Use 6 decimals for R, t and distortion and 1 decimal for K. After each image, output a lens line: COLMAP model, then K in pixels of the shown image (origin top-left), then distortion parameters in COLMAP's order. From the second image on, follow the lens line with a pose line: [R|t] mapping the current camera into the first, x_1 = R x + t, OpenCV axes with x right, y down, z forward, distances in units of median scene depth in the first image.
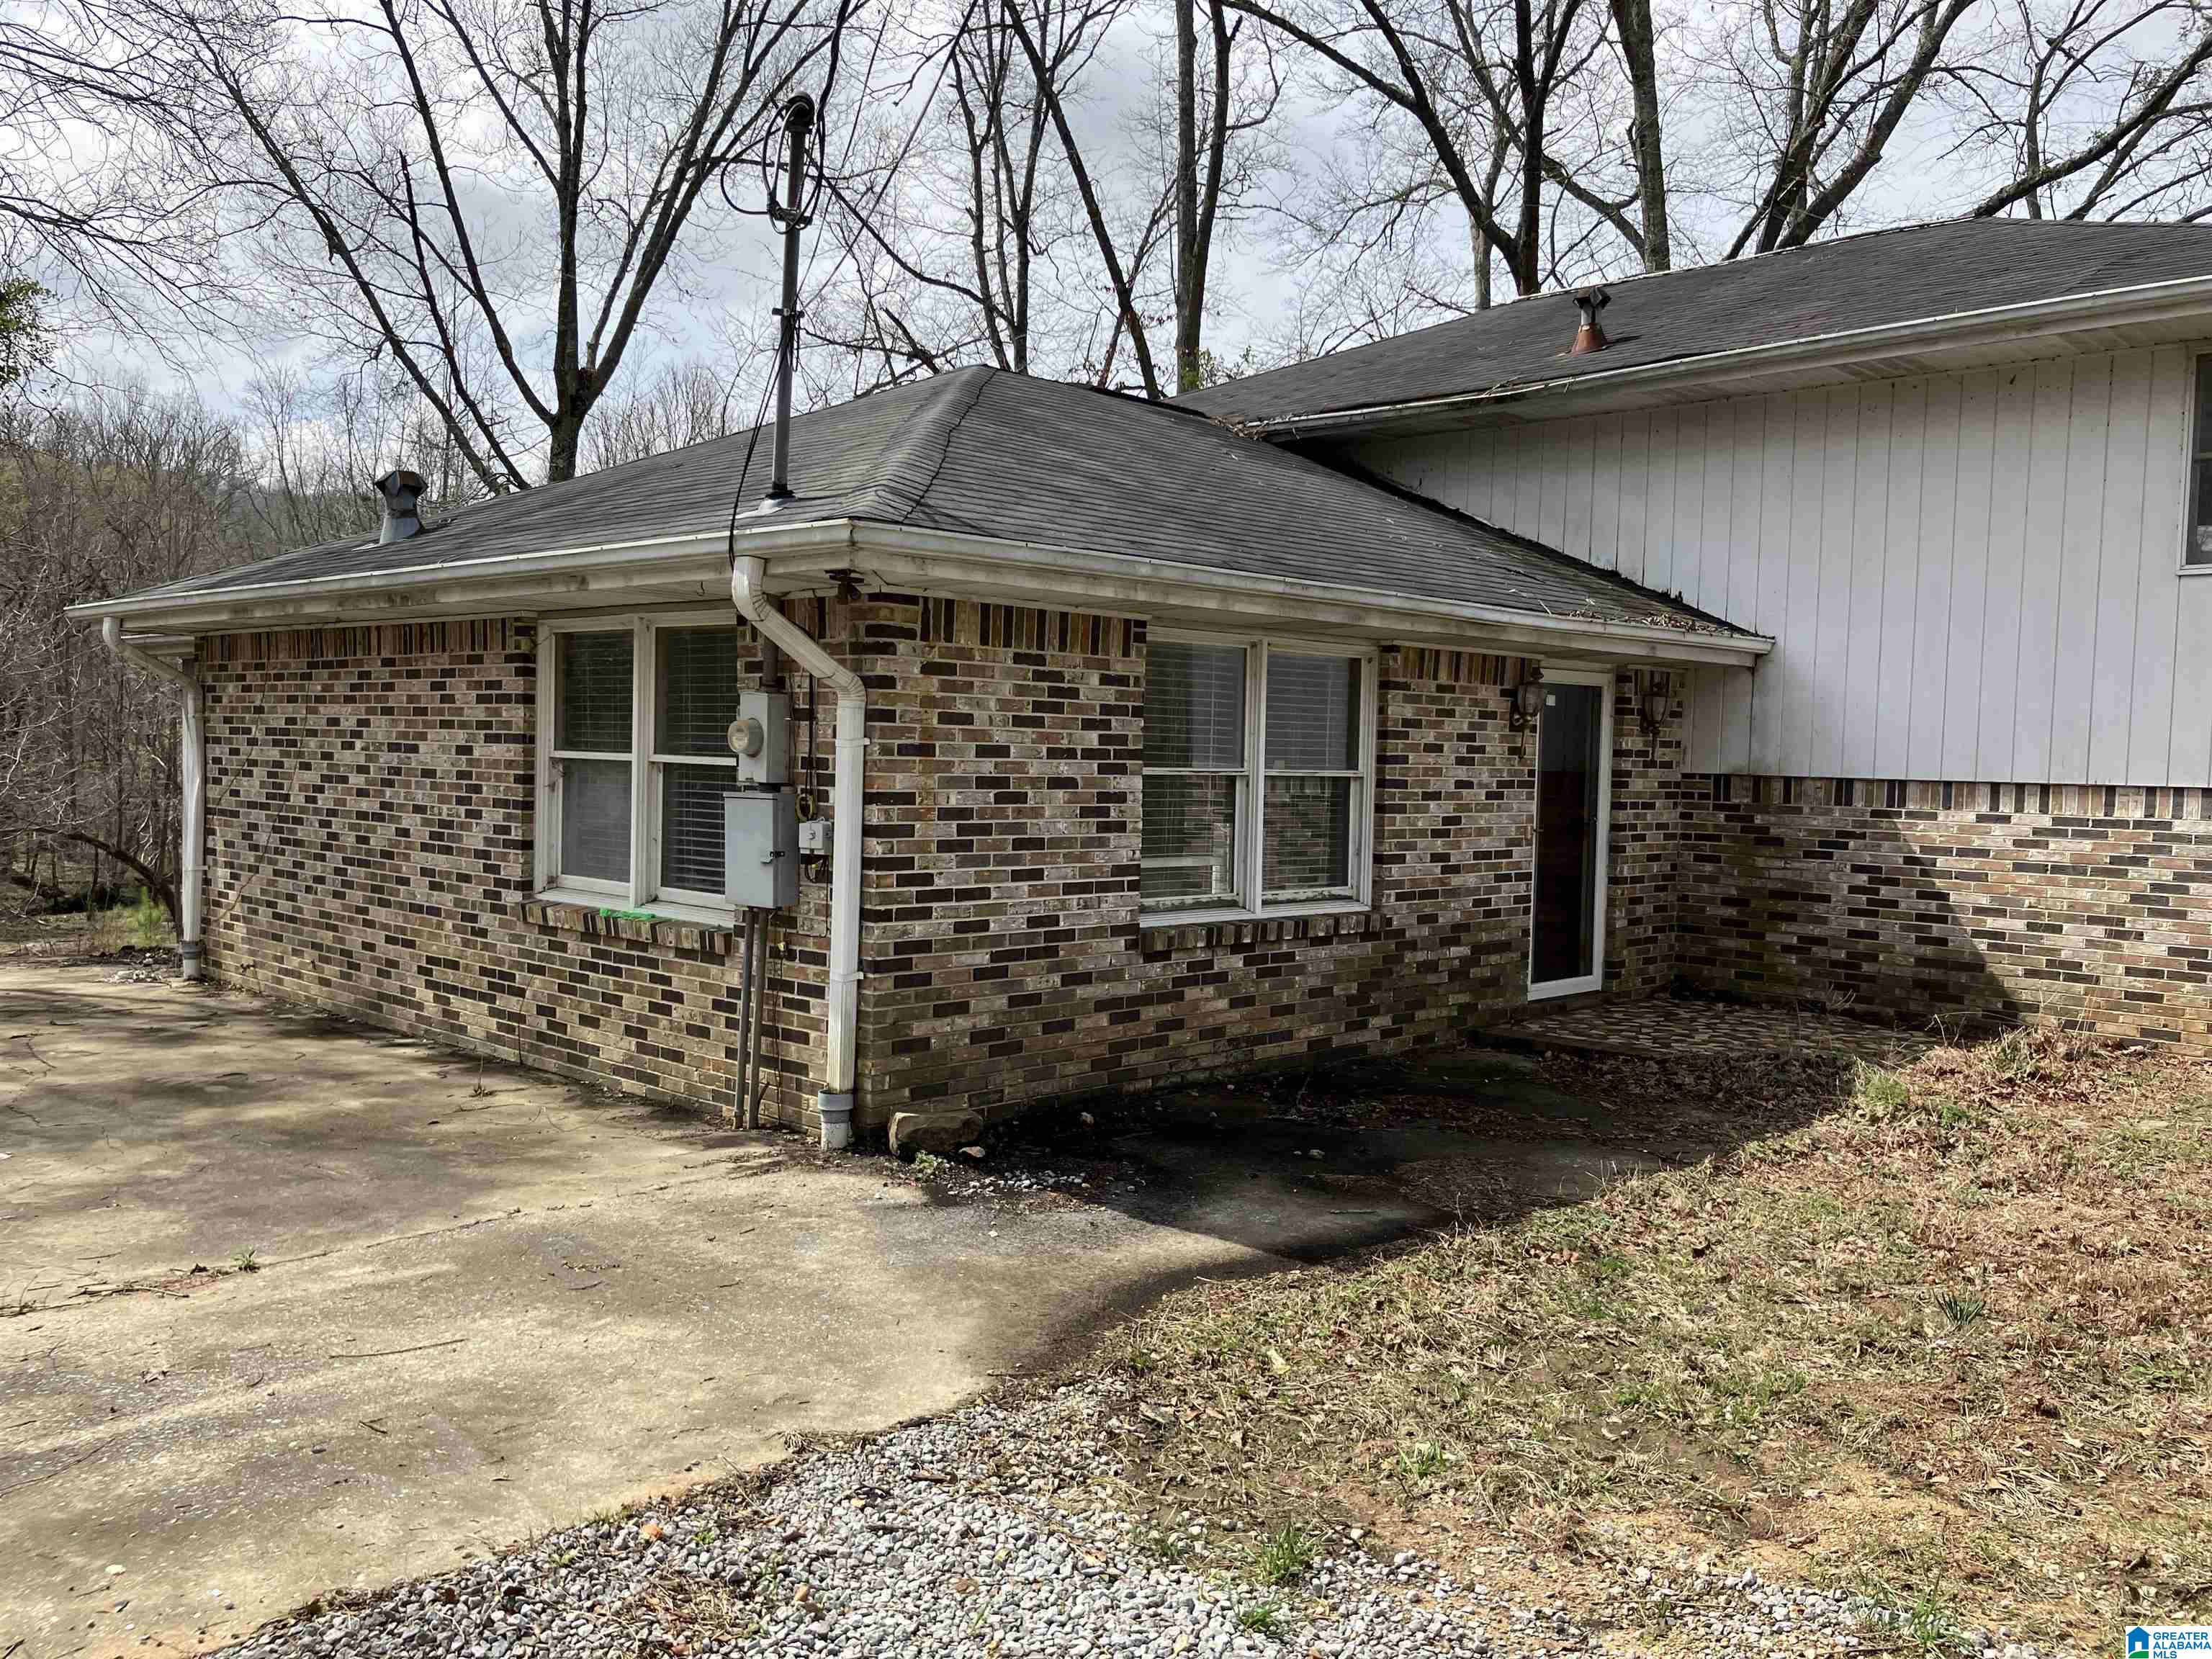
lens RADIAL K [[1845.4, 0, 1093.0], [0, 1845.4, 851.5], [0, 0, 1]] dist [0.032718, -0.031641]
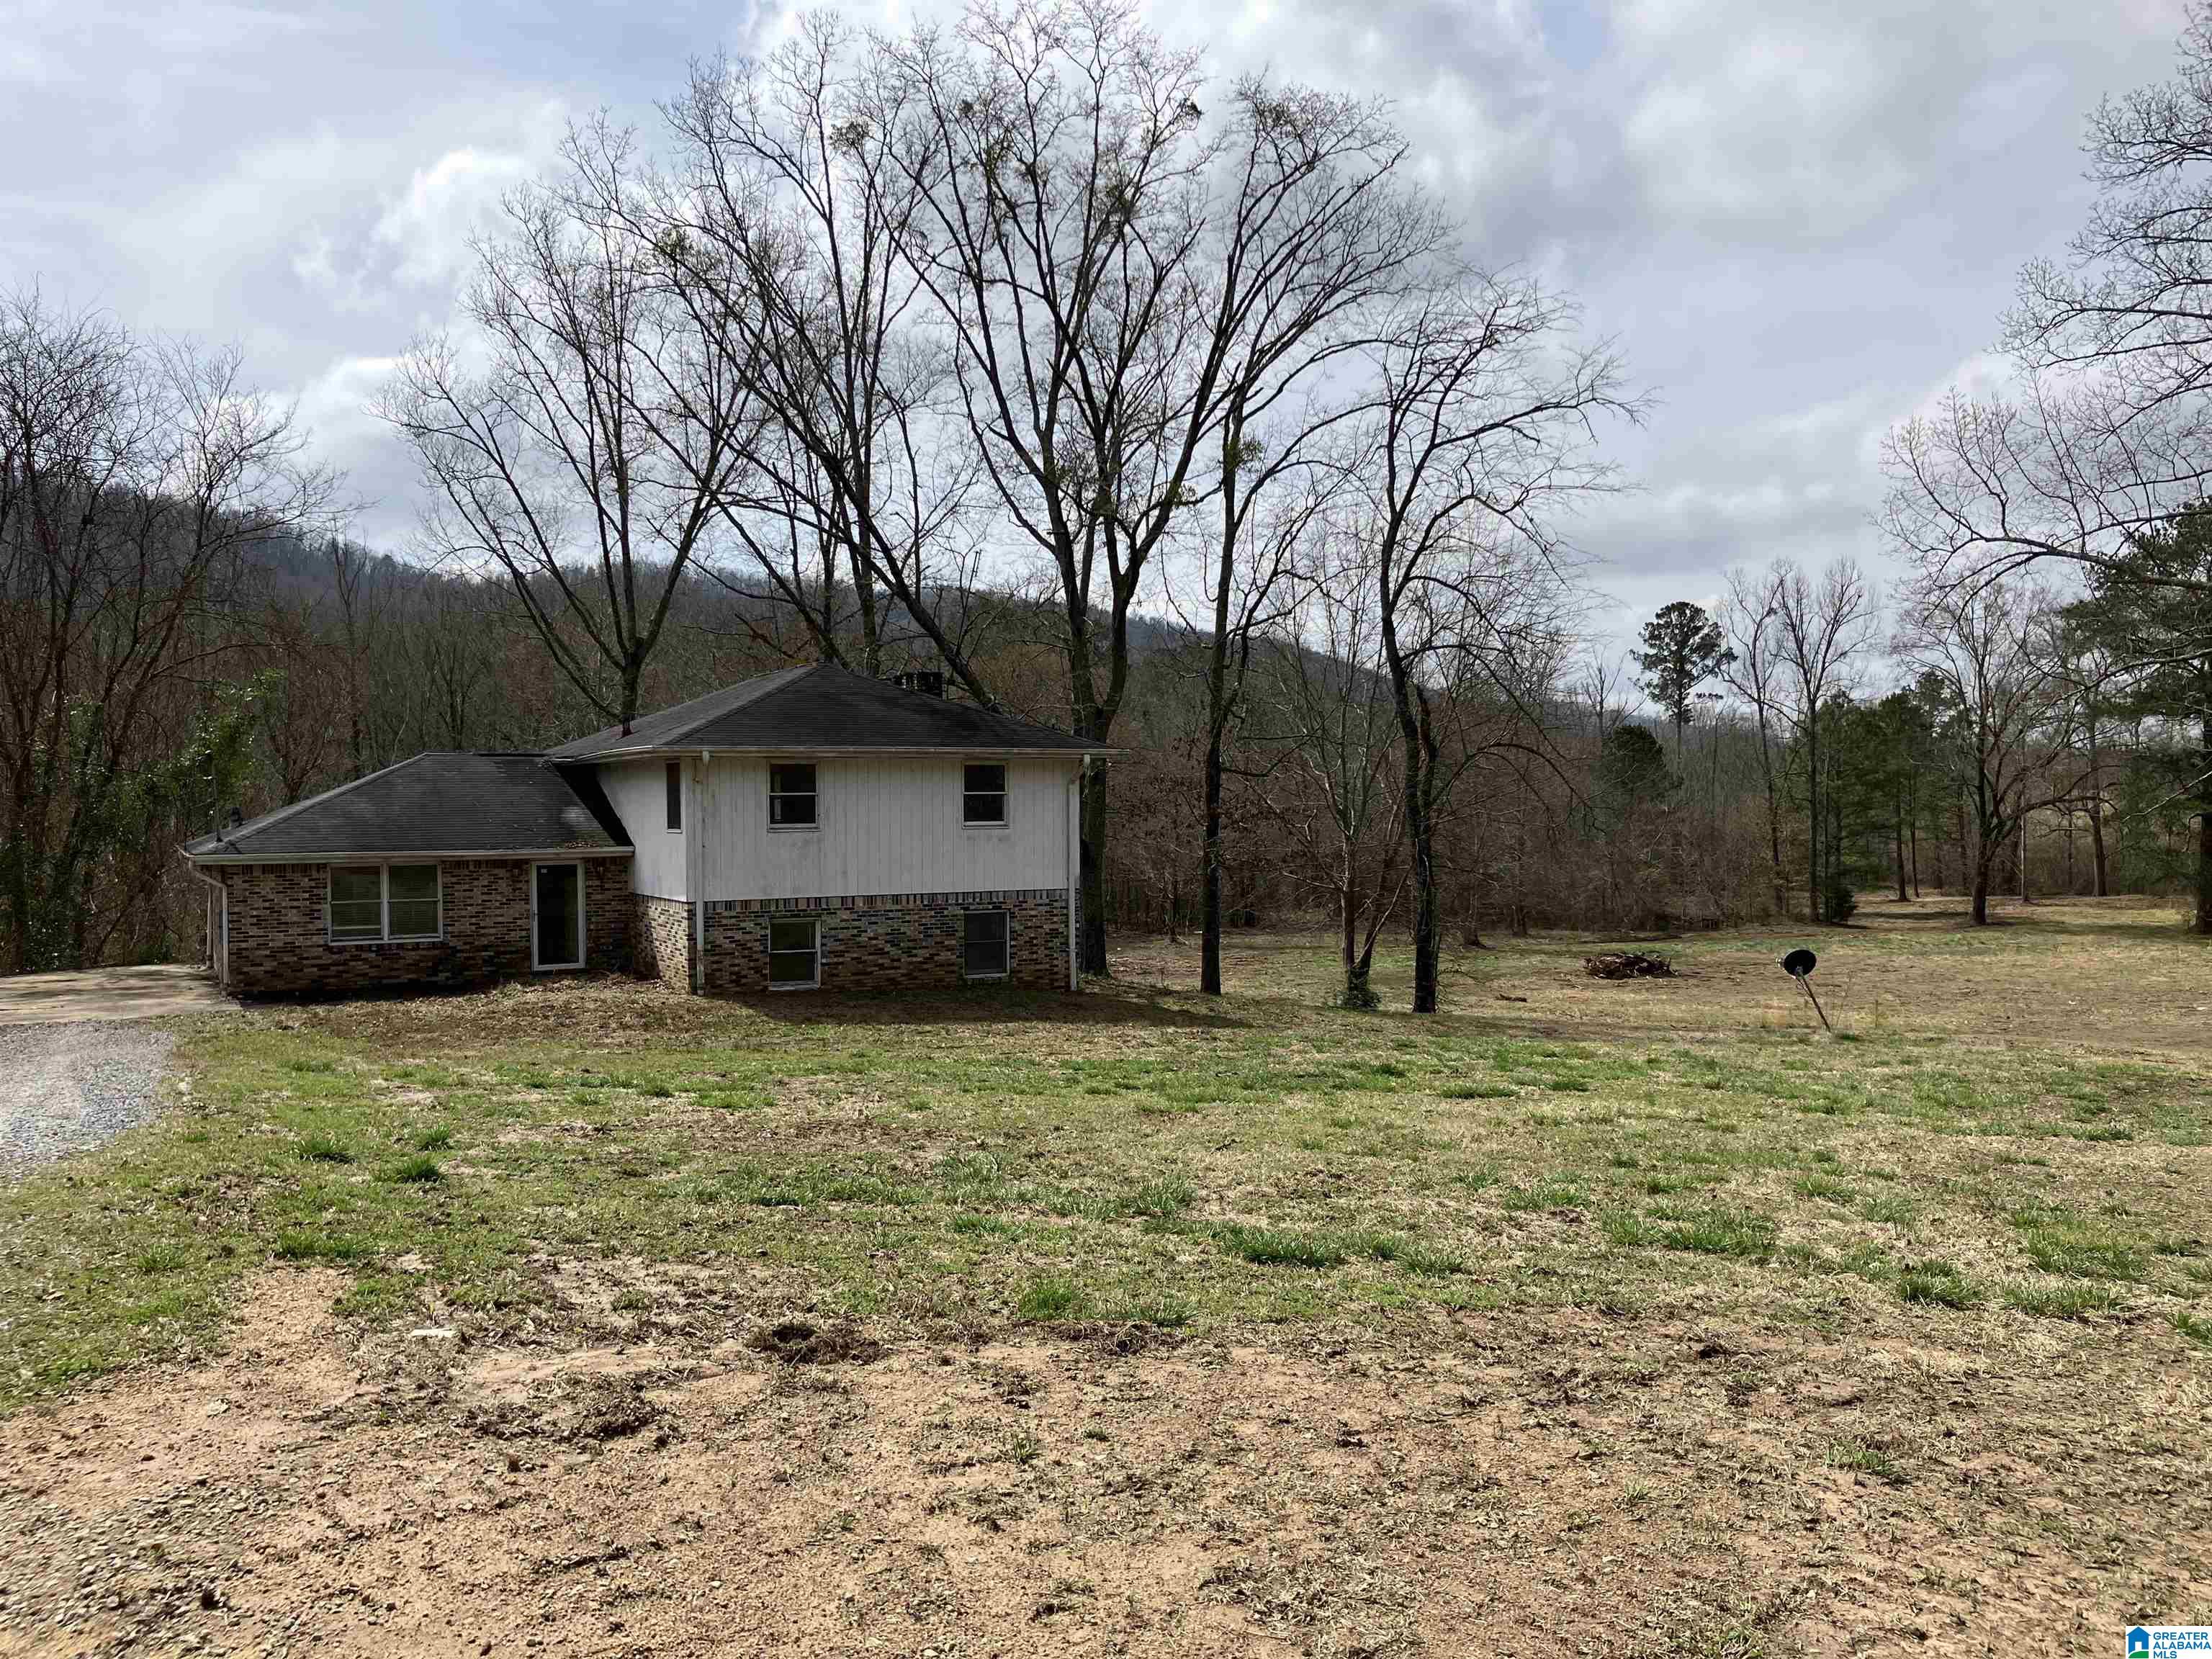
lens RADIAL K [[1845.4, 0, 1091.6], [0, 1845.4, 838.1], [0, 0, 1]] dist [0.032718, -0.031641]
pose [[0.954486, -0.024352, -0.297259, 2.143135], [0.014979, 0.999317, -0.033771, -0.020747], [0.297878, 0.027782, 0.954200, -1.739355]]
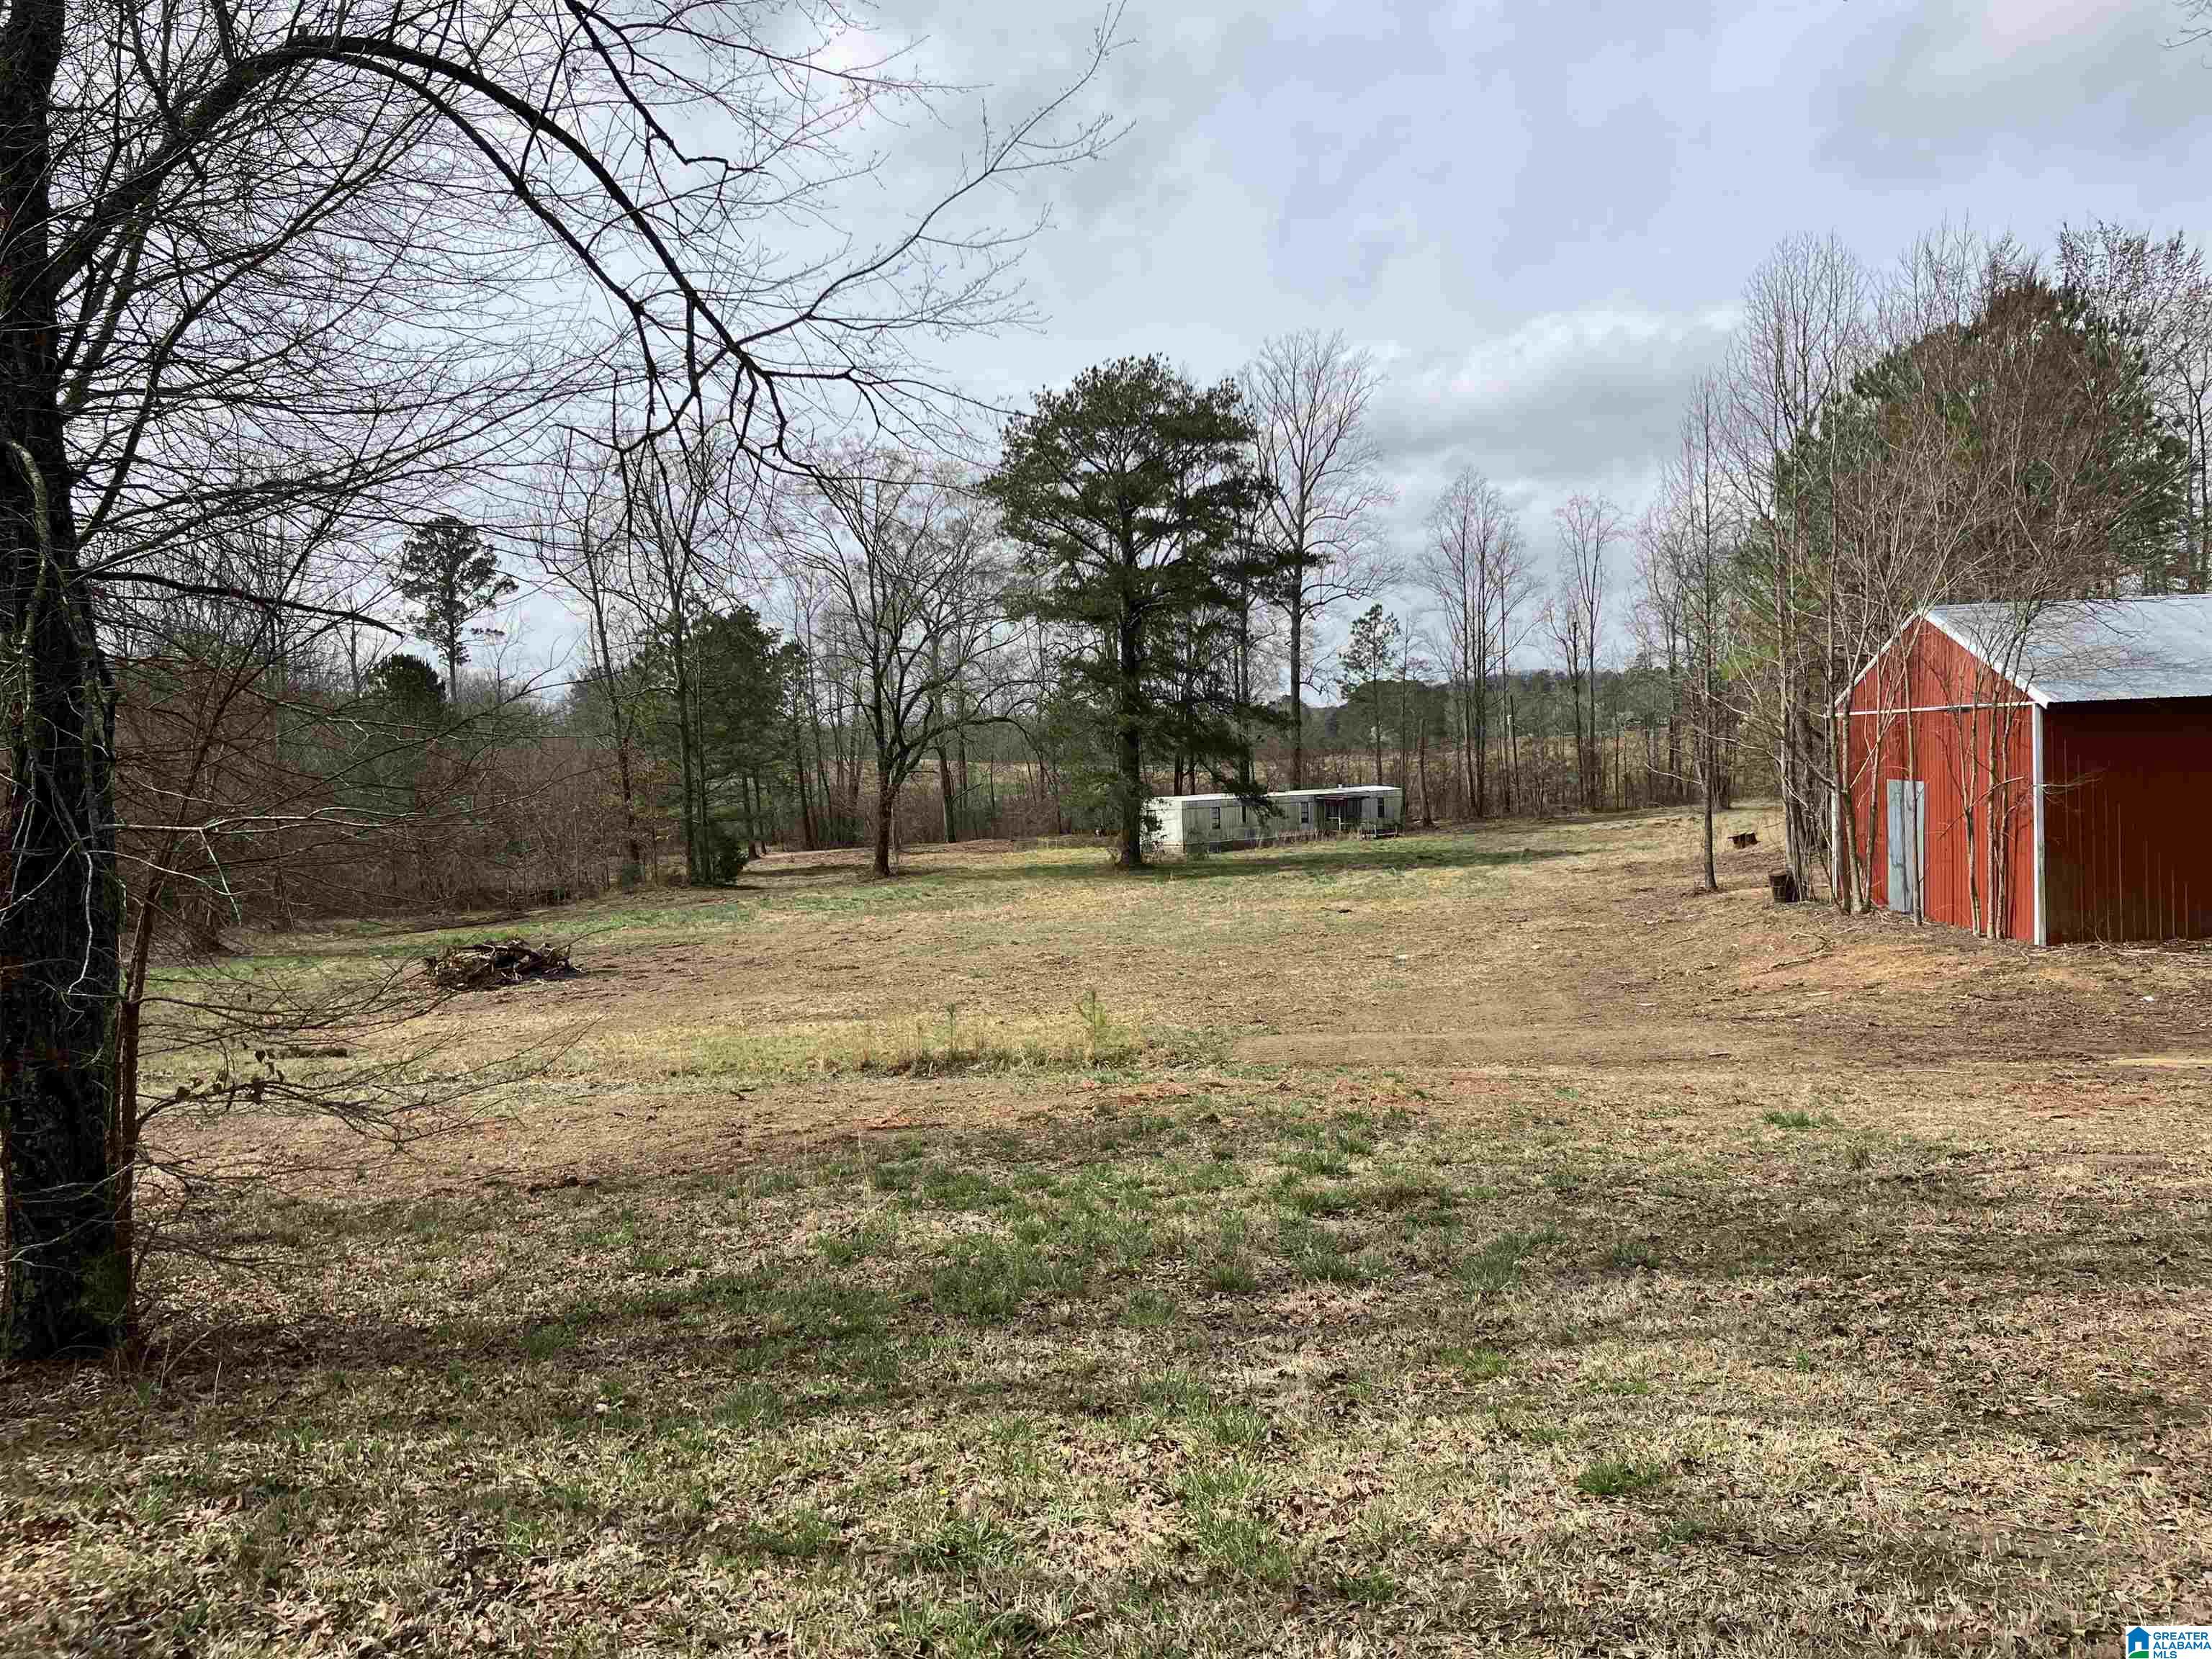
lens RADIAL K [[1845.4, 0, 1090.5], [0, 1845.4, 879.3], [0, 0, 1]] dist [0.032718, -0.031641]
pose [[0.934586, -0.071535, 0.348469, 1.693741], [0.067603, 0.997437, 0.023449, 0.072587], [-0.349253, 0.001642, 0.937027, 1.886531]]
